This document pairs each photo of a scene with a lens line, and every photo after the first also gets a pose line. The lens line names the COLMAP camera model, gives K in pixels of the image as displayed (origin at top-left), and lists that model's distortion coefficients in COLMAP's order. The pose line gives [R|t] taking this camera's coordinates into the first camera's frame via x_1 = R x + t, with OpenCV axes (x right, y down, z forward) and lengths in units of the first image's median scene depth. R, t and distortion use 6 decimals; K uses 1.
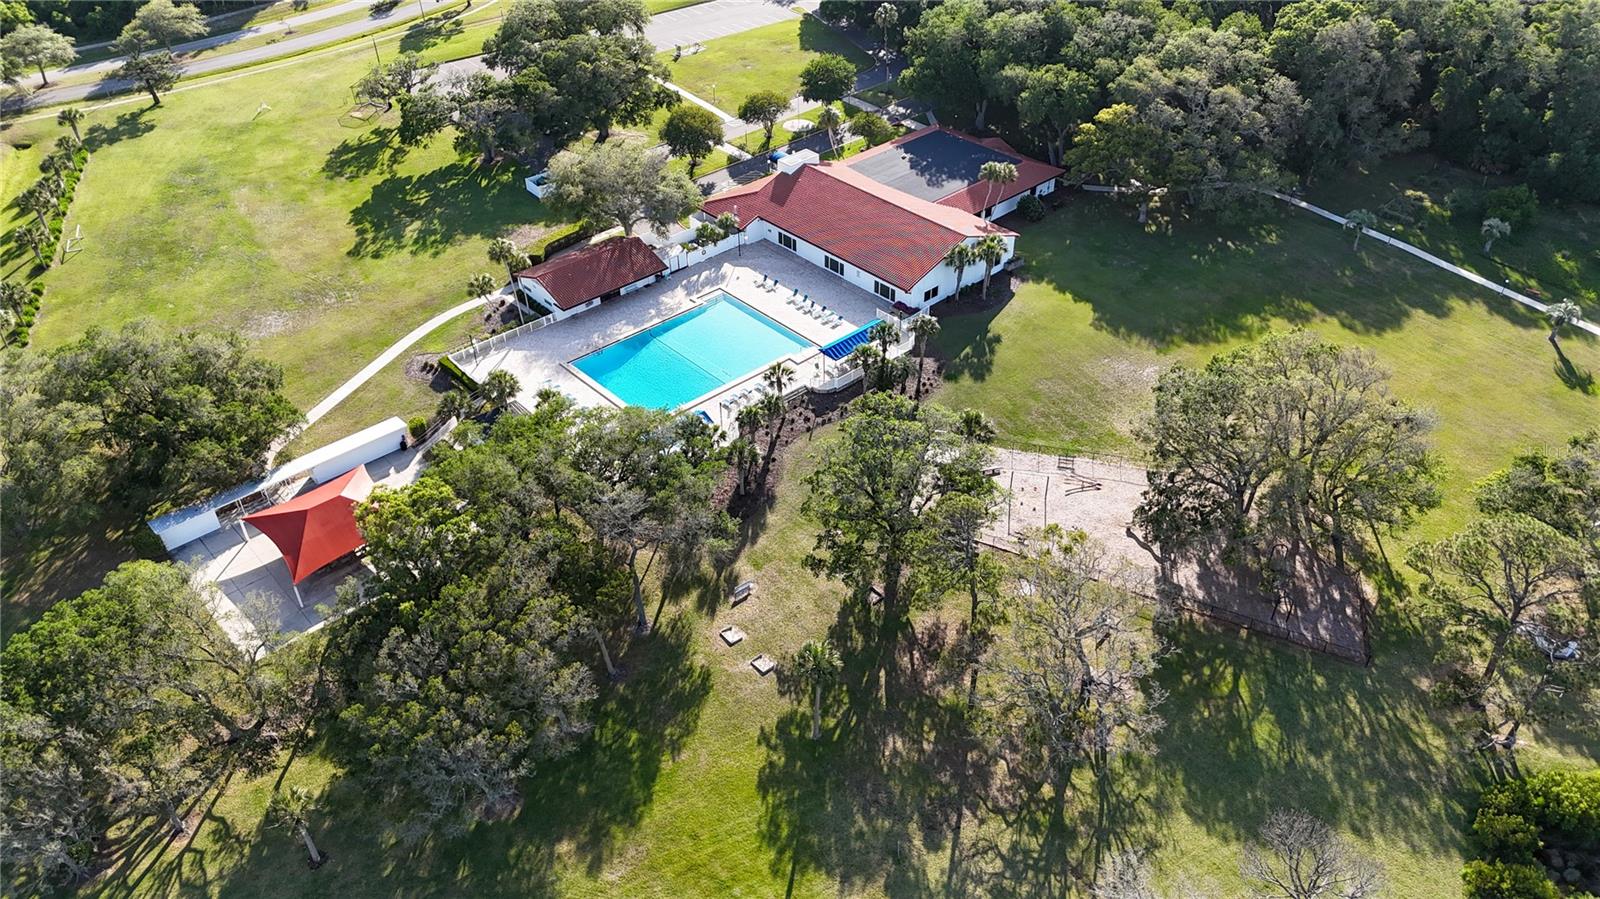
lens RADIAL K [[1190.3, 0, 800.0], [0, 1190.3, 449.5], [0, 0, 1]] dist [0.059849, -0.047707]
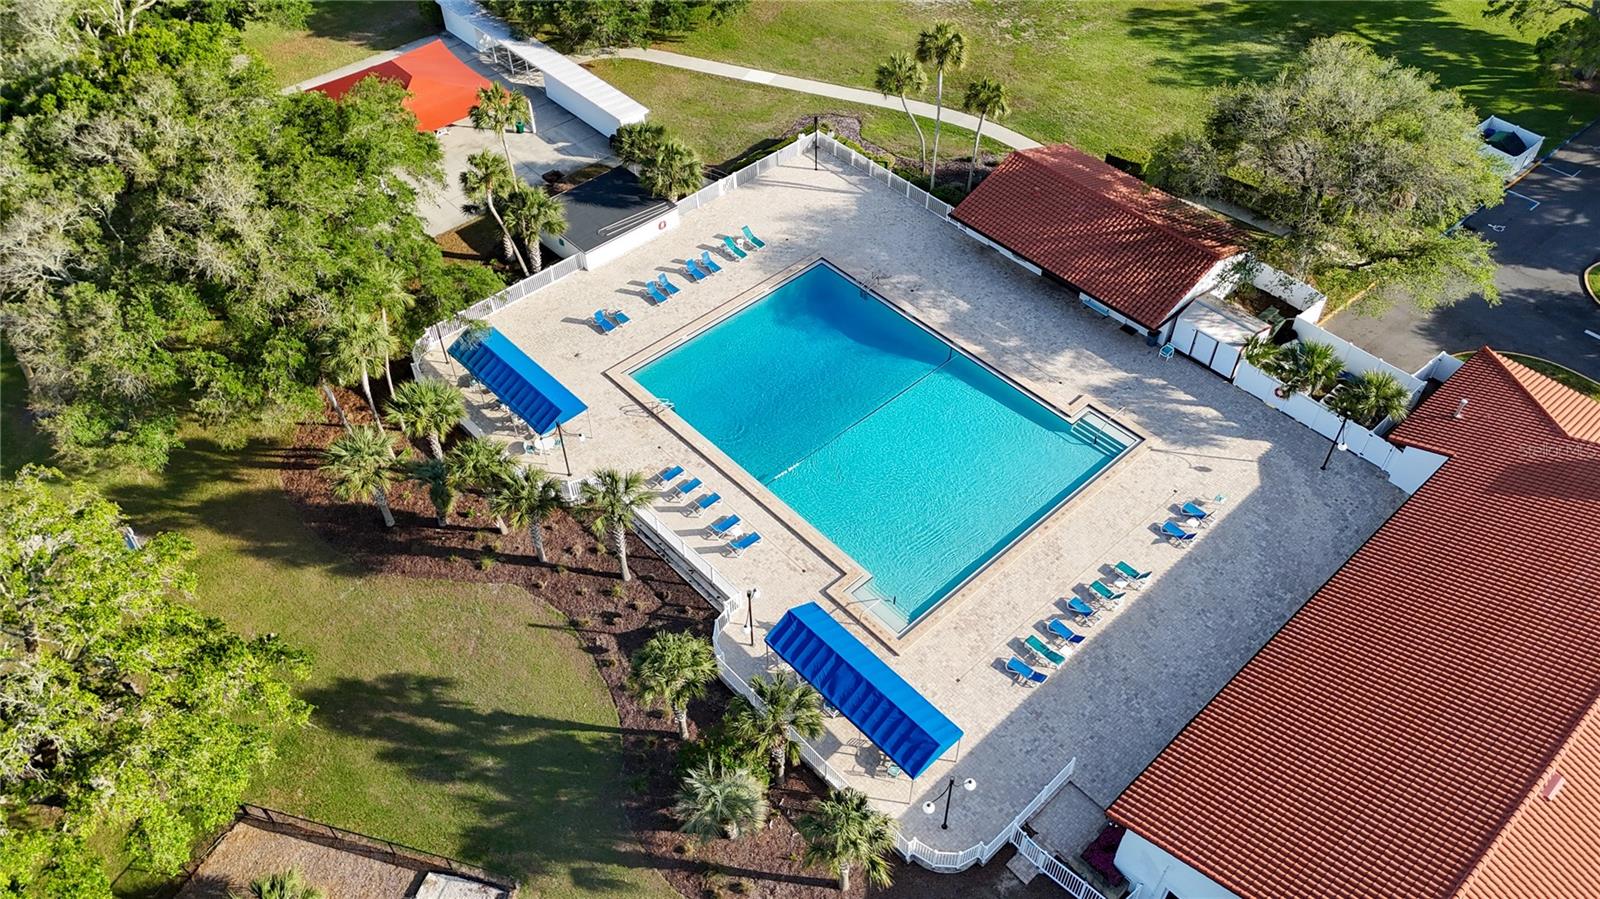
lens RADIAL K [[1190.3, 0, 800.0], [0, 1190.3, 449.5], [0, 0, 1]] dist [0.059849, -0.047707]
pose [[0.014269, 0.733358, -0.679693, 0.233976], [-0.593504, 0.553275, 0.584500, -0.321363], [0.804705, 0.395060, 0.443145, 0.730107]]
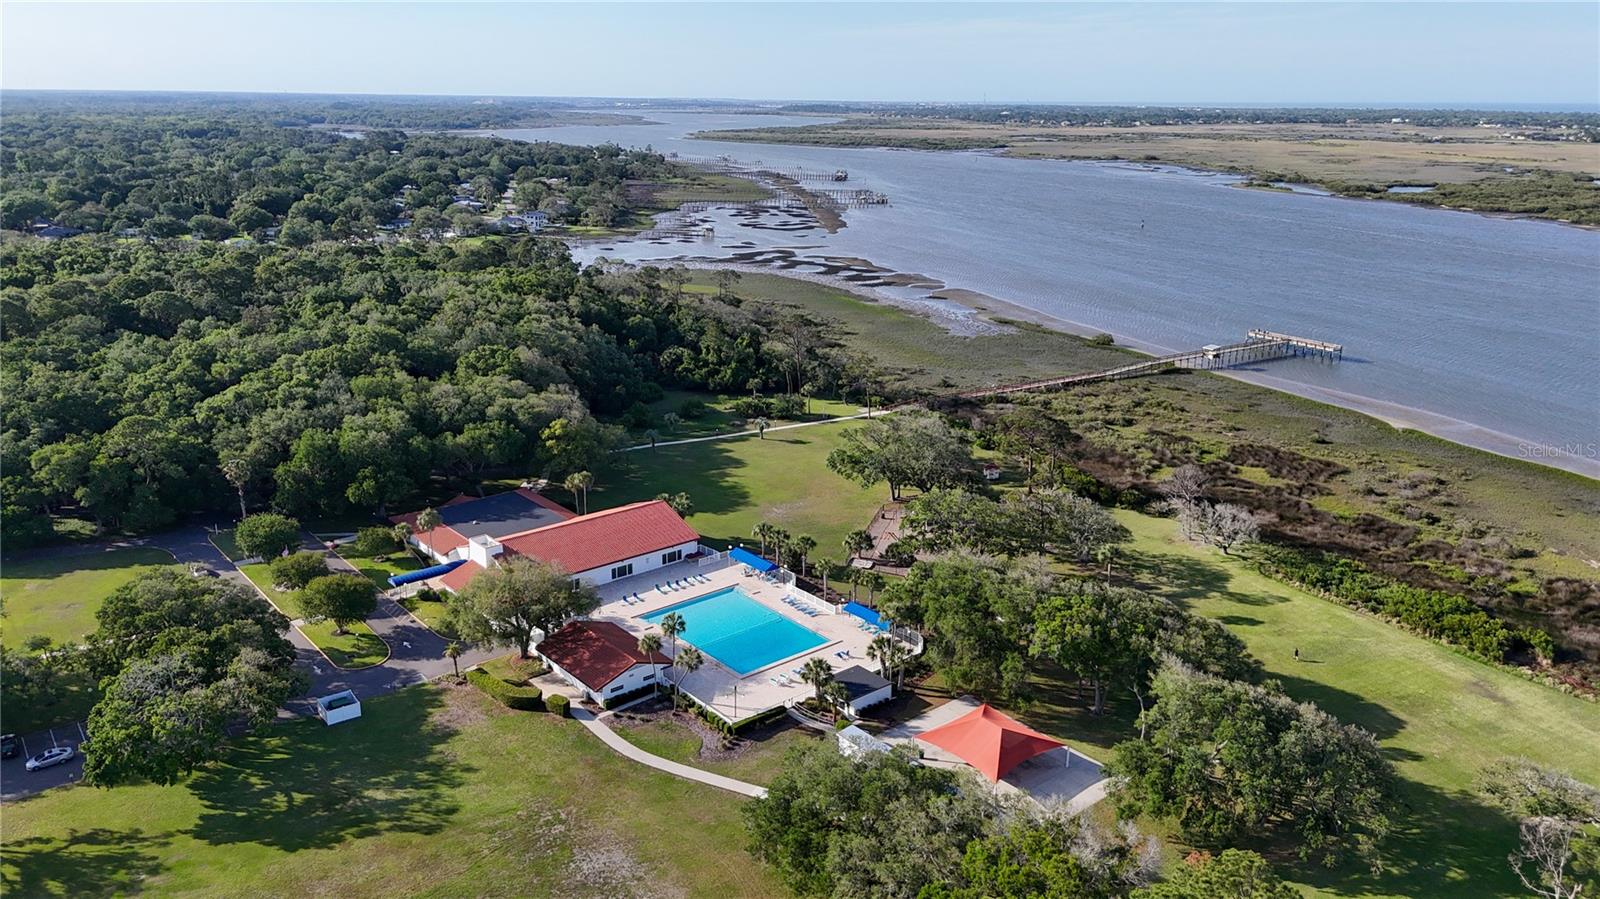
lens RADIAL K [[1190.3, 0, 800.0], [0, 1190.3, 449.5], [0, 0, 1]] dist [0.059849, -0.047707]
pose [[0.031356, -0.270676, 0.962160, -1.121979], [0.596445, 0.777518, 0.199295, -0.395678], [-0.802041, 0.567627, 0.185823, 0.591846]]
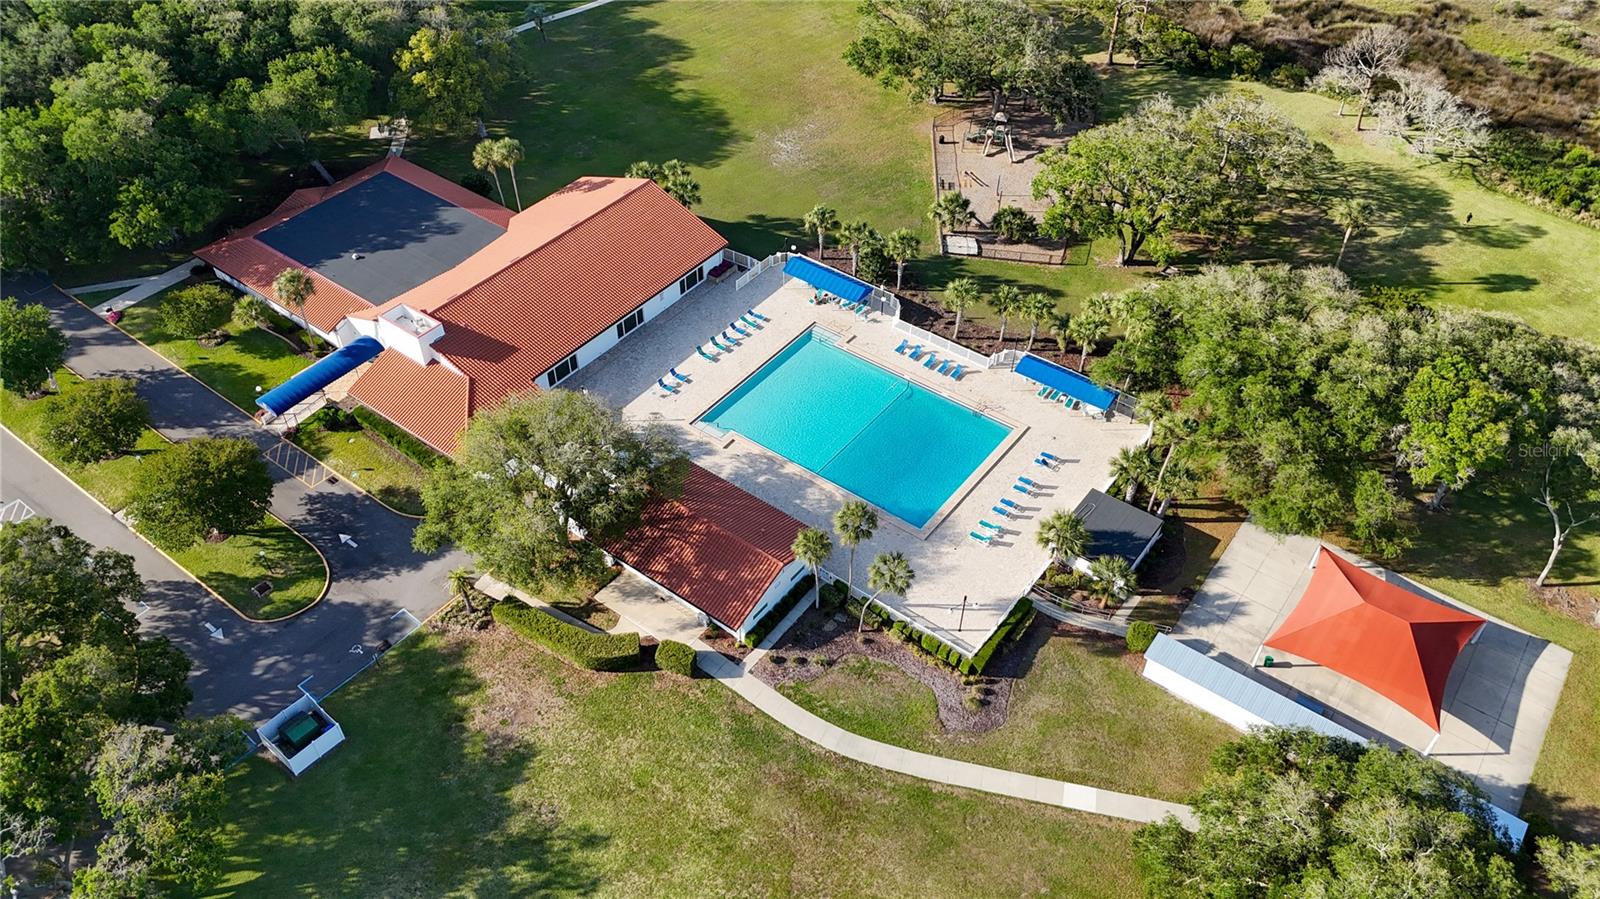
lens RADIAL K [[1190.3, 0, 800.0], [0, 1190.3, 449.5], [0, 0, 1]] dist [0.059849, -0.047707]
pose [[-0.196534, -0.659336, 0.725706, -0.619846], [0.587976, 0.513043, 0.625357, -0.544880], [-0.784639, 0.549602, 0.286843, 0.773839]]
